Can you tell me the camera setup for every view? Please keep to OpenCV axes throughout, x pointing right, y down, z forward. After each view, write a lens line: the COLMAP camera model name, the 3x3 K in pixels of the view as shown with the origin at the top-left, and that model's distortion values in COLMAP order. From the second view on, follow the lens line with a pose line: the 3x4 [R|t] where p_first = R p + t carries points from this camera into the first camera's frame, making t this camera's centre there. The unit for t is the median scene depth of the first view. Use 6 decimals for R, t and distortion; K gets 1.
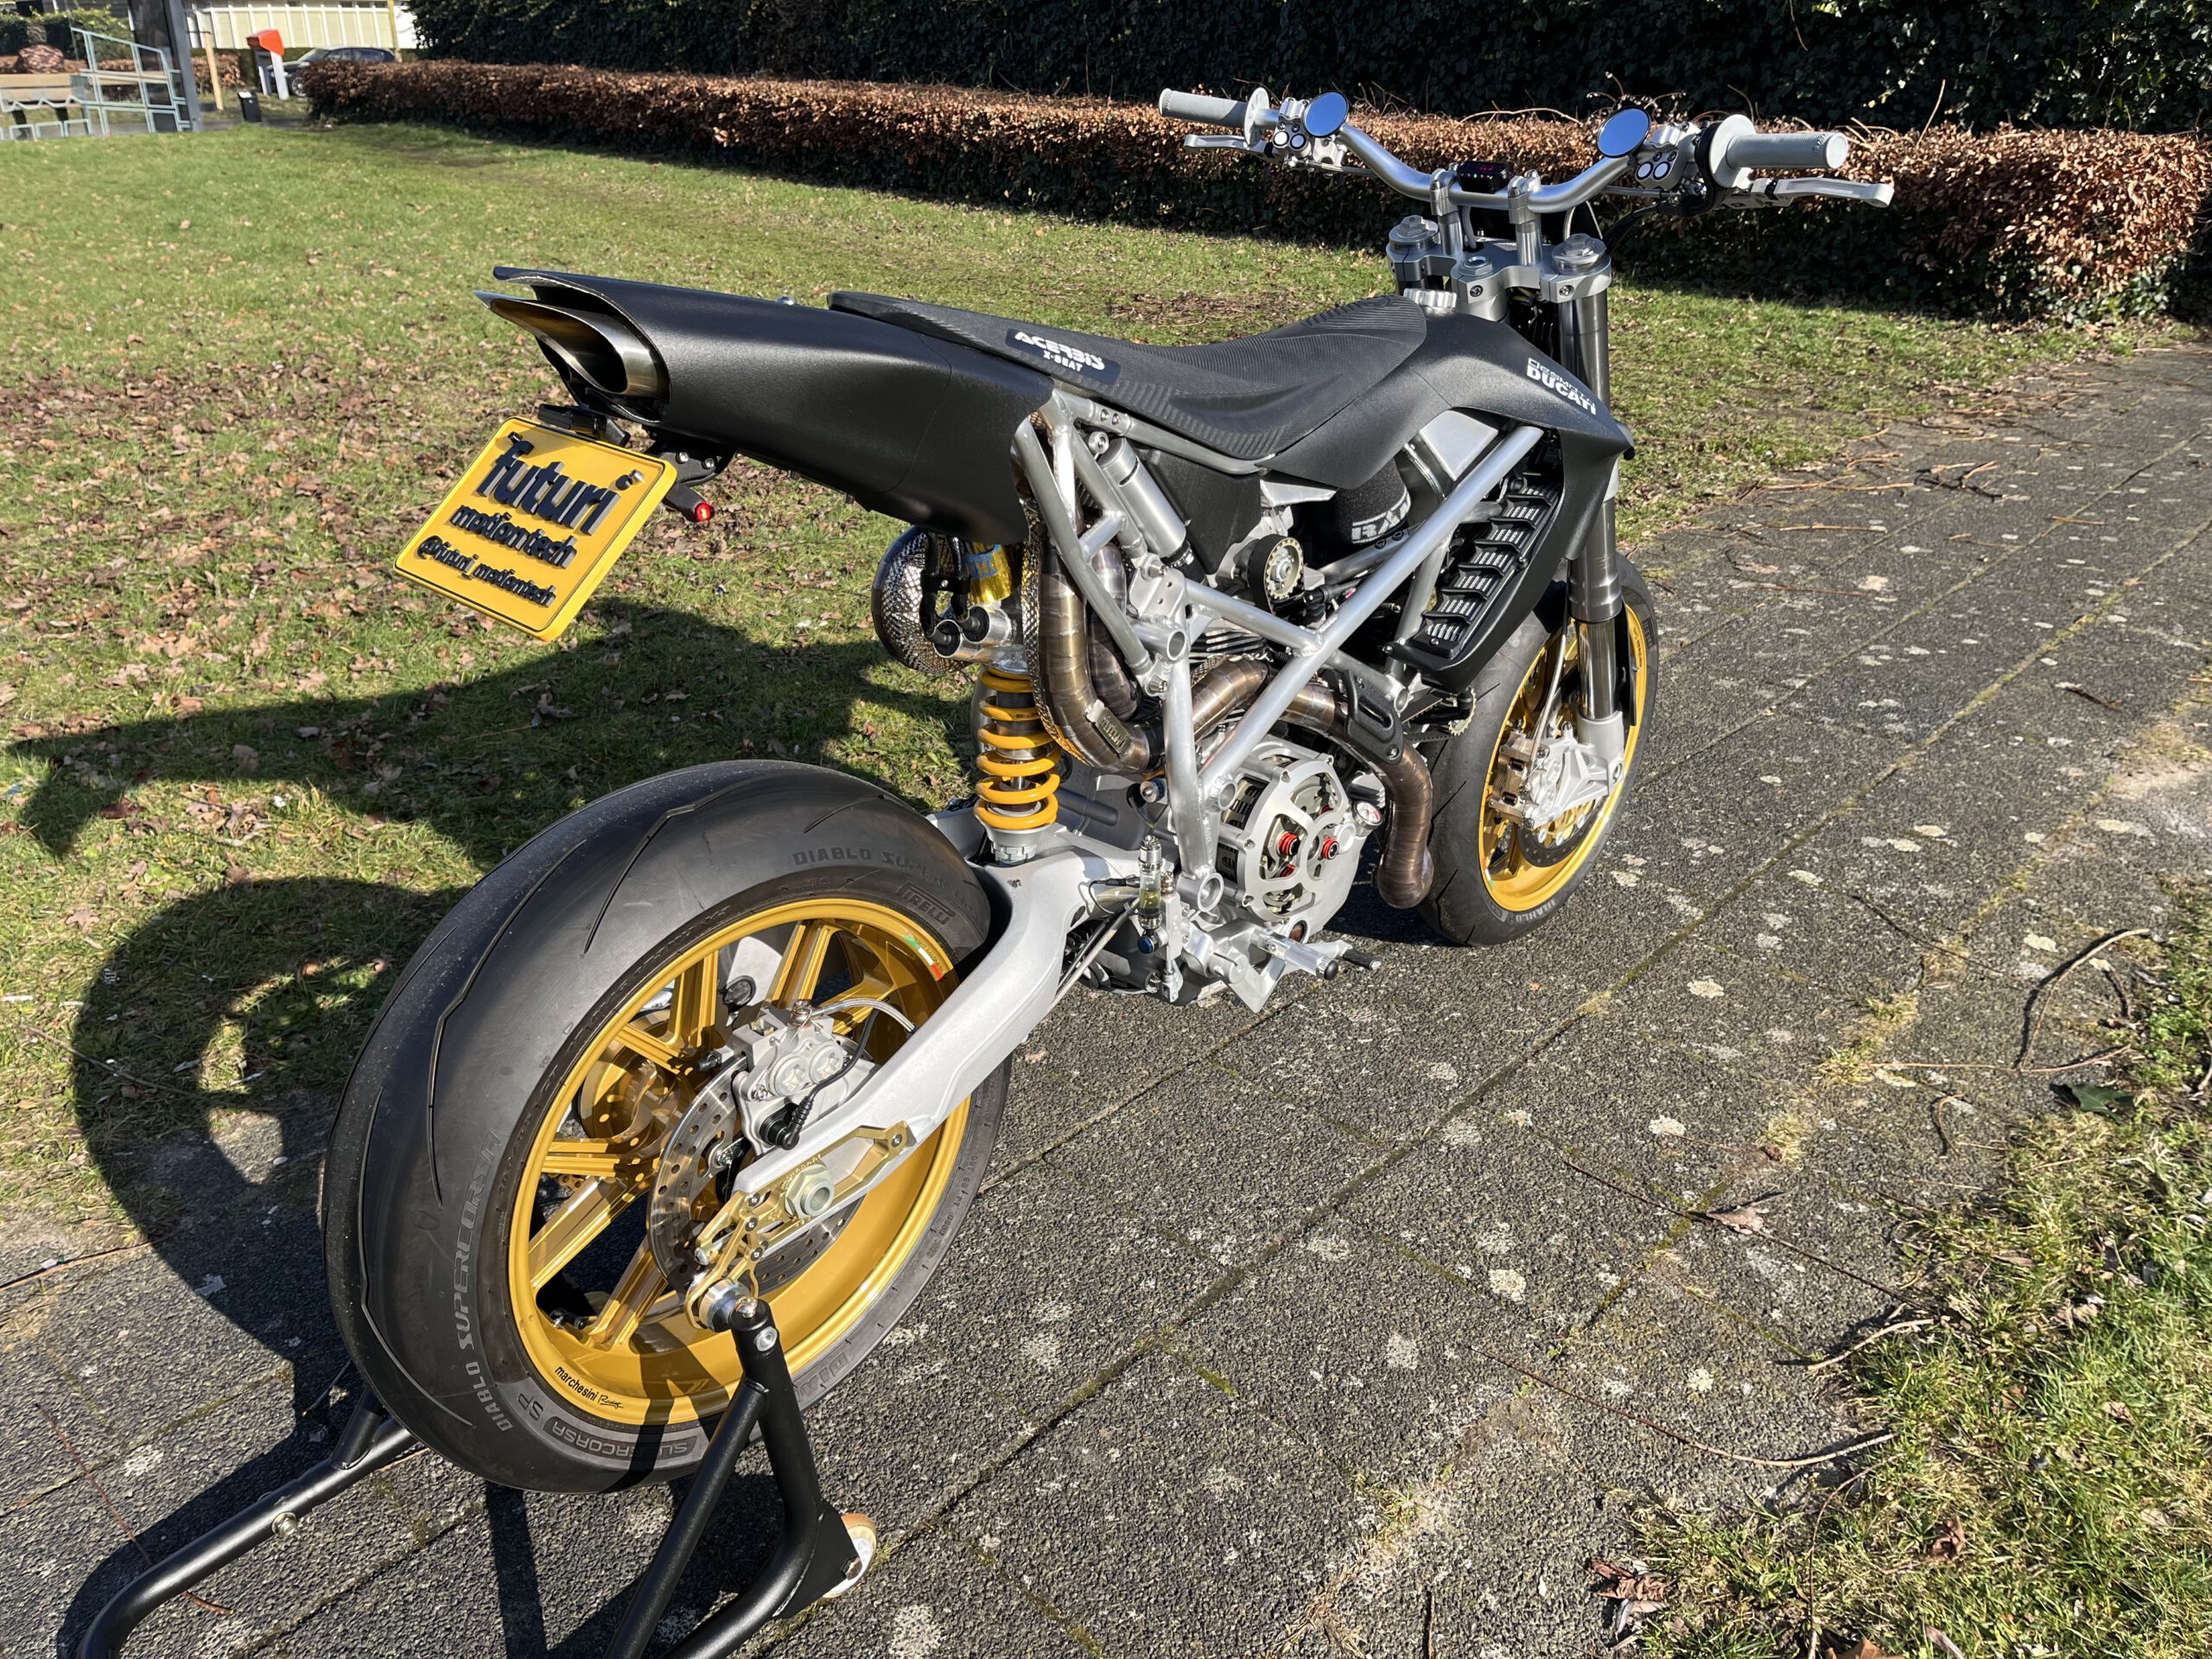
lens RADIAL K [[1673.1, 0, 1106.9], [0, 1673.1, 818.2], [0, 0, 1]] dist [0.060104, -0.083264]
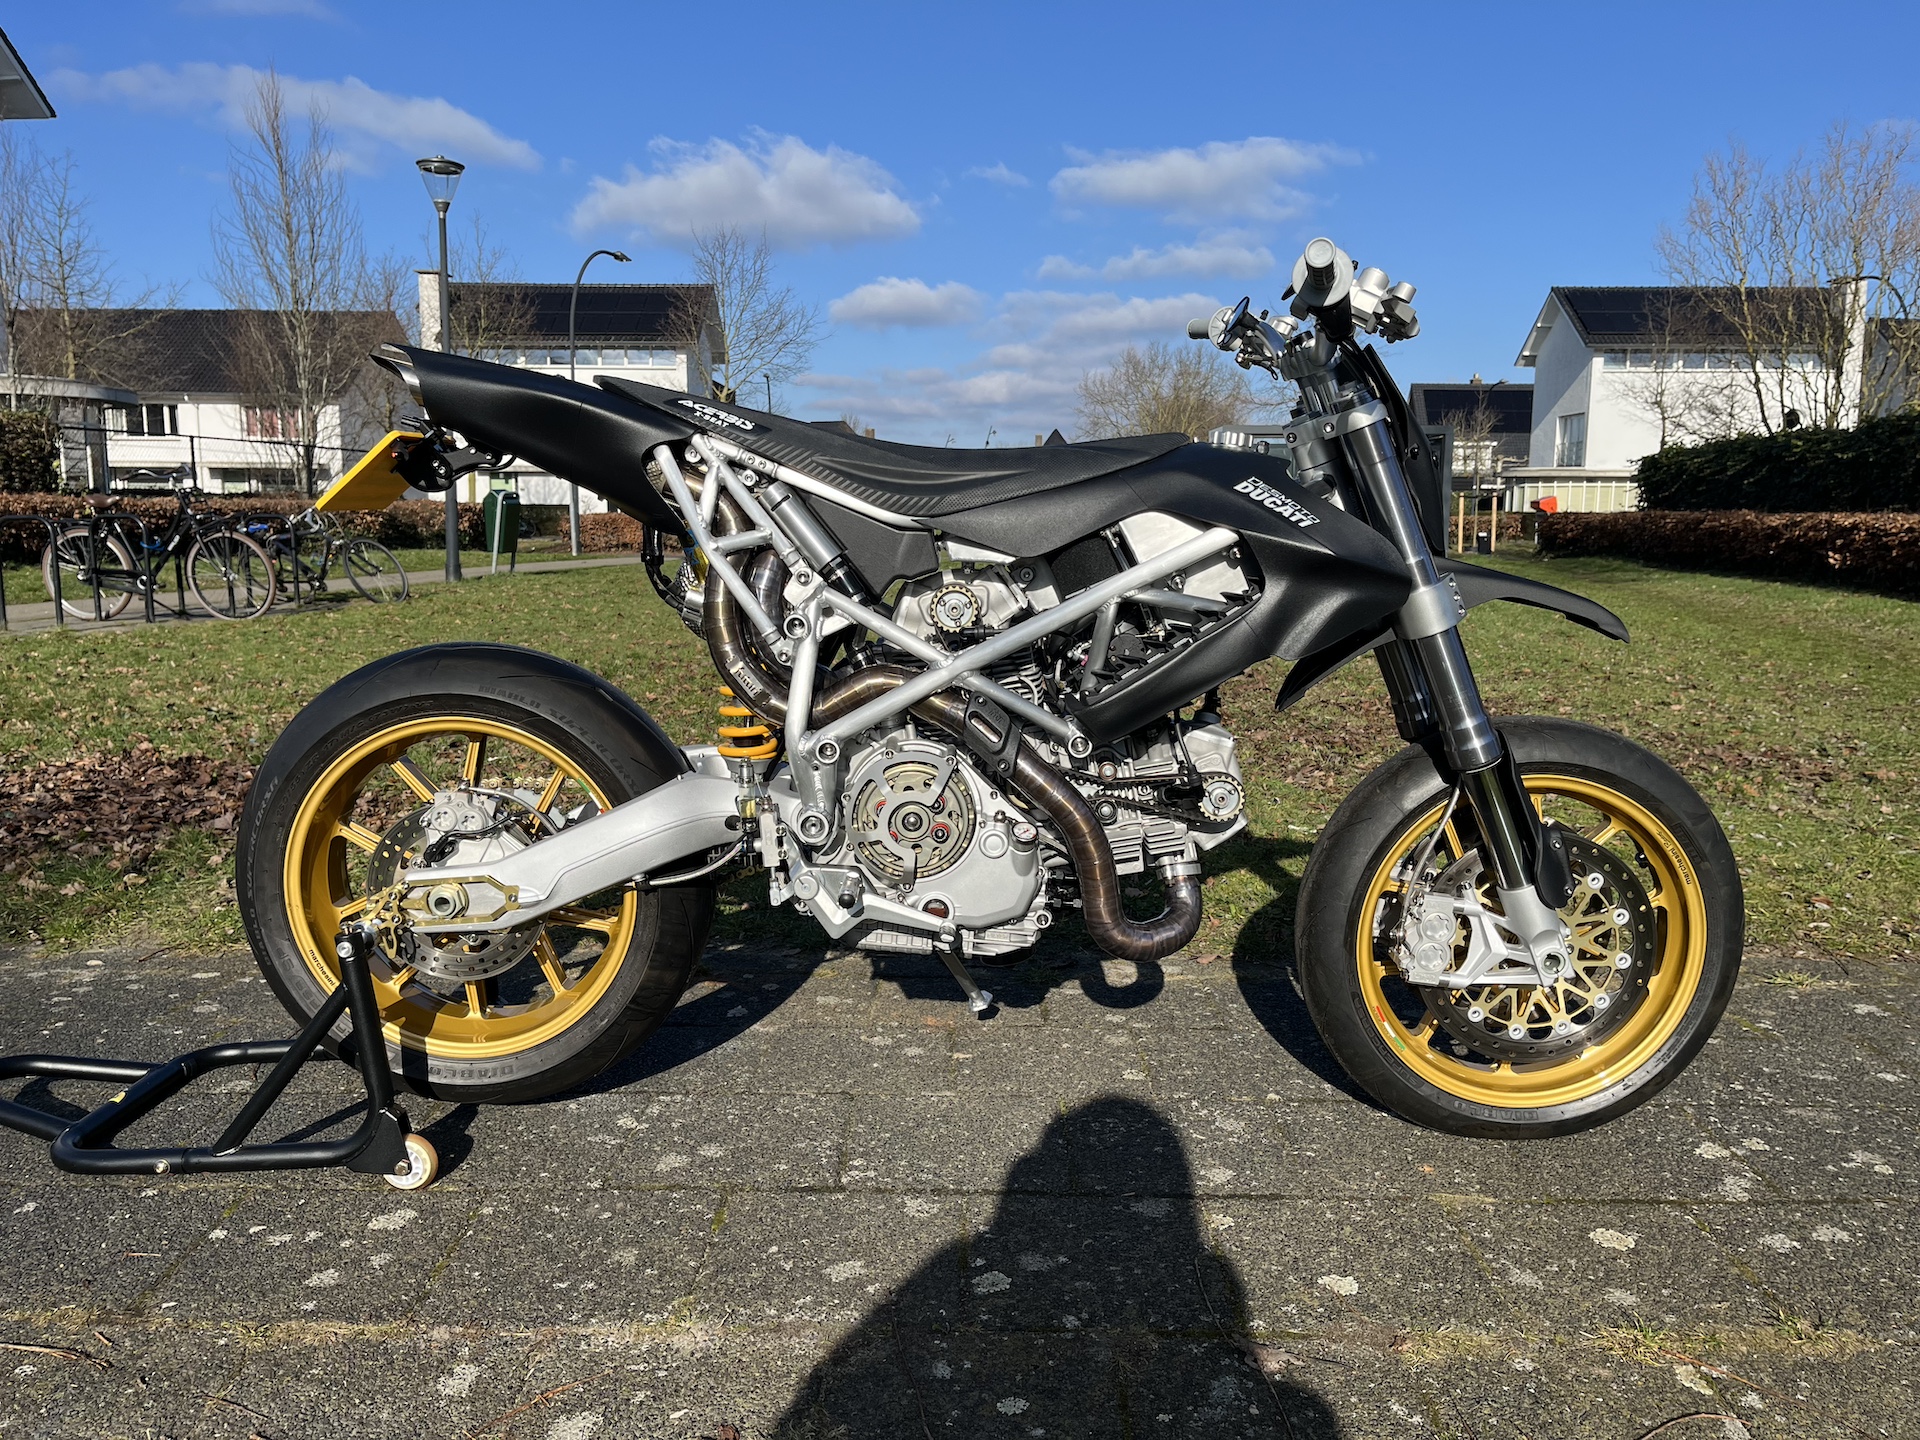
lens RADIAL K [[1452.3, 0, 960.8], [0, 1452.3, 710.2], [0, 0, 1]] dist [0.060104, -0.083264]
pose [[0.671737, 0.096340, -0.734499, 0.869615], [-0.308416, 0.937861, -0.159048, 0.093665], [0.673535, 0.333369, 0.659709, 0.271015]]
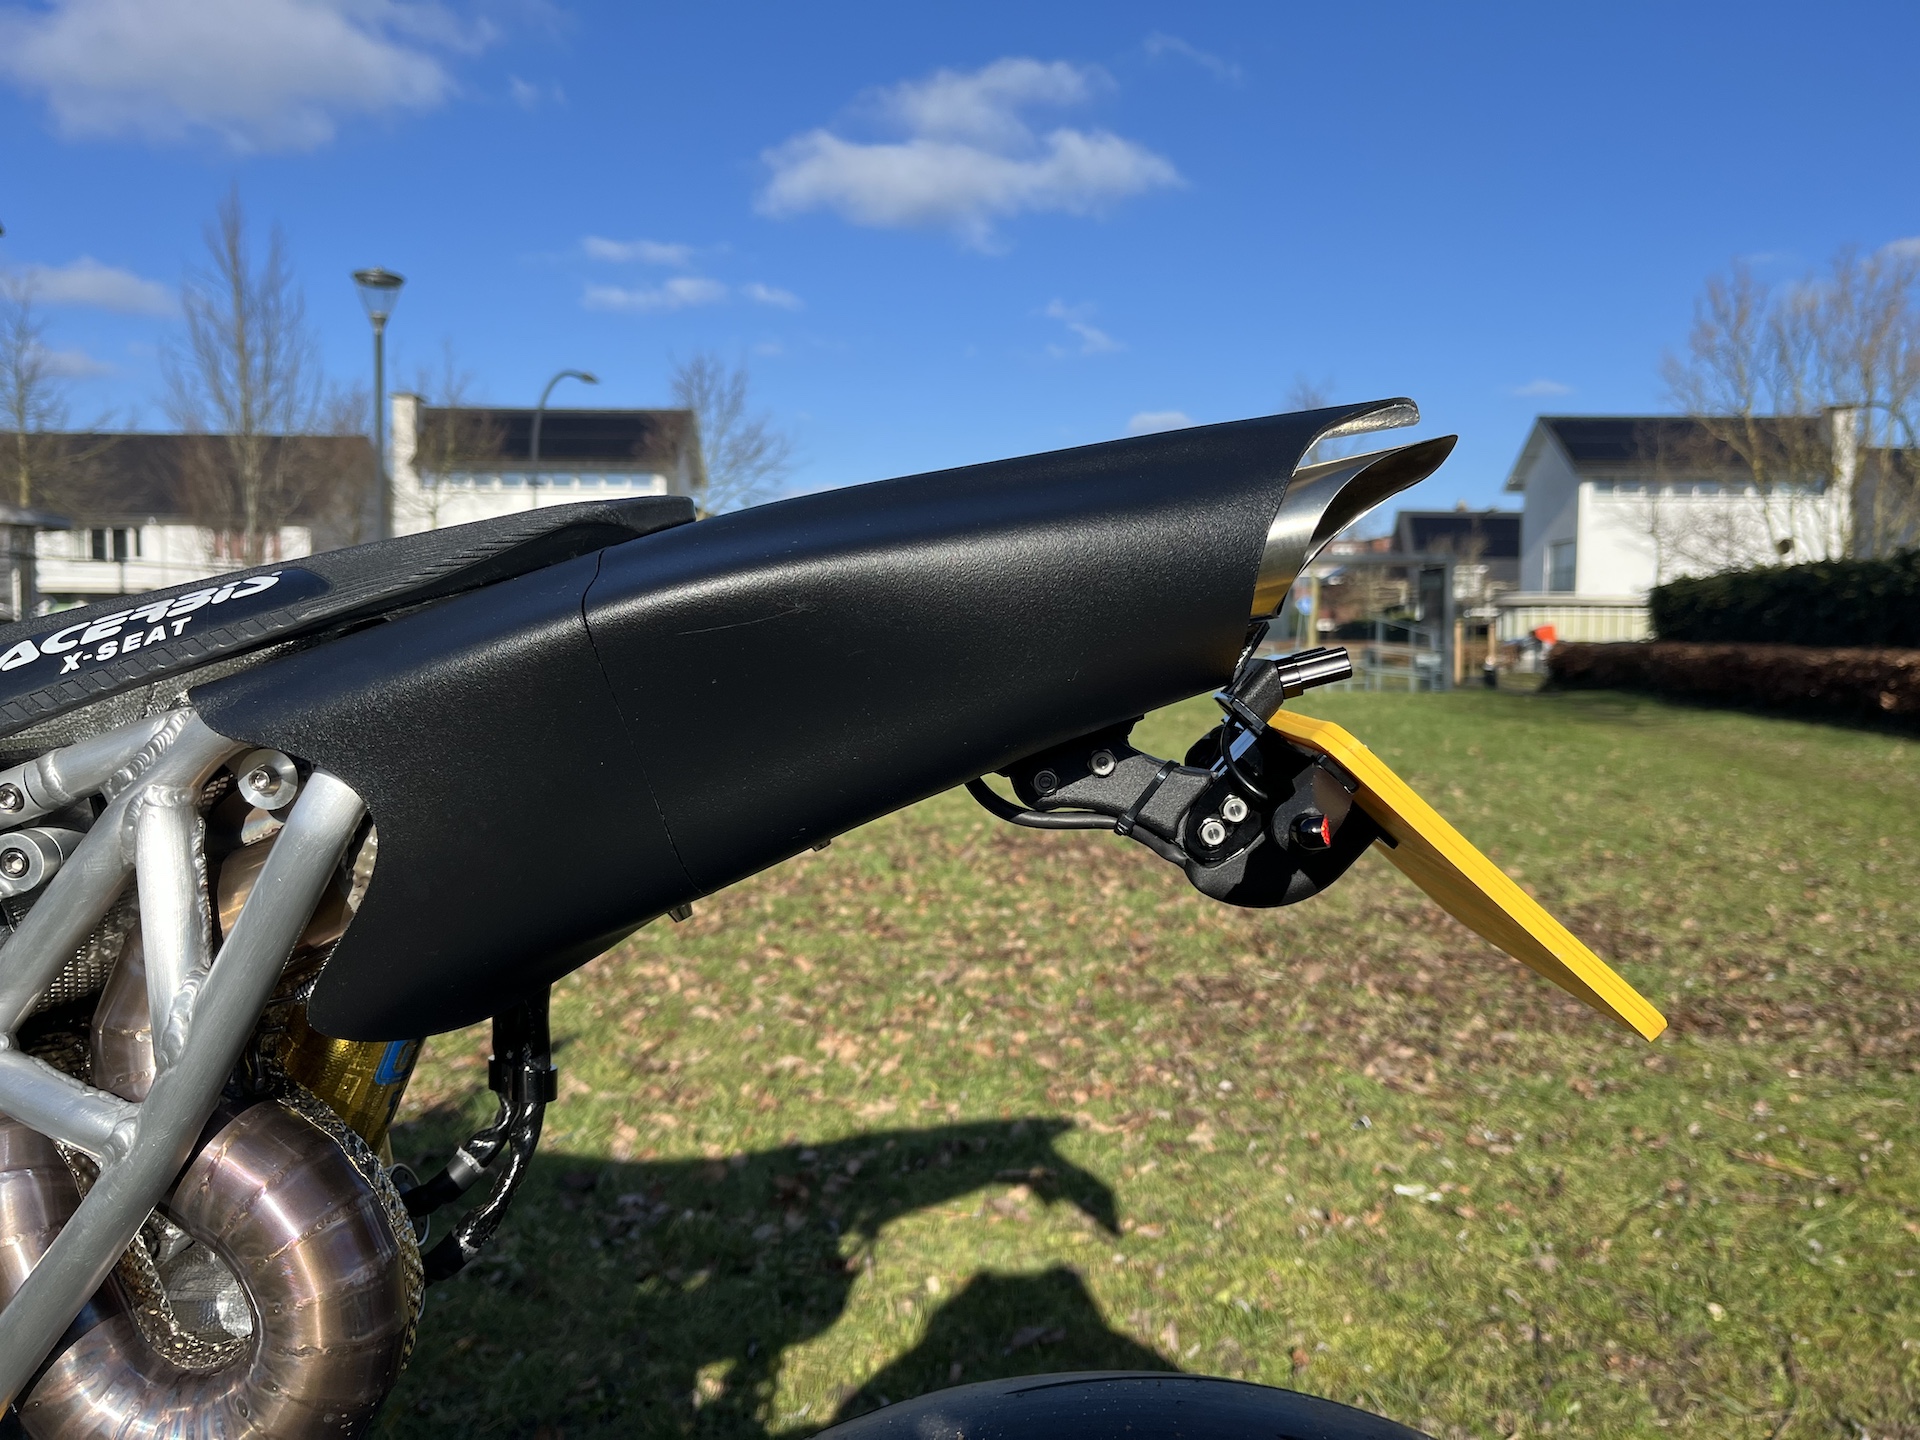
lens RADIAL K [[1467.9, 0, 960.0], [0, 1467.9, 720.0], [0, 0, 1]] dist [0.024943, -0.006654]
pose [[0.678739, 0.040365, -0.733269, 0.356400], [-0.307440, 0.922398, -0.233800, -0.196333], [0.666929, 0.384126, 0.638477, 0.732039]]
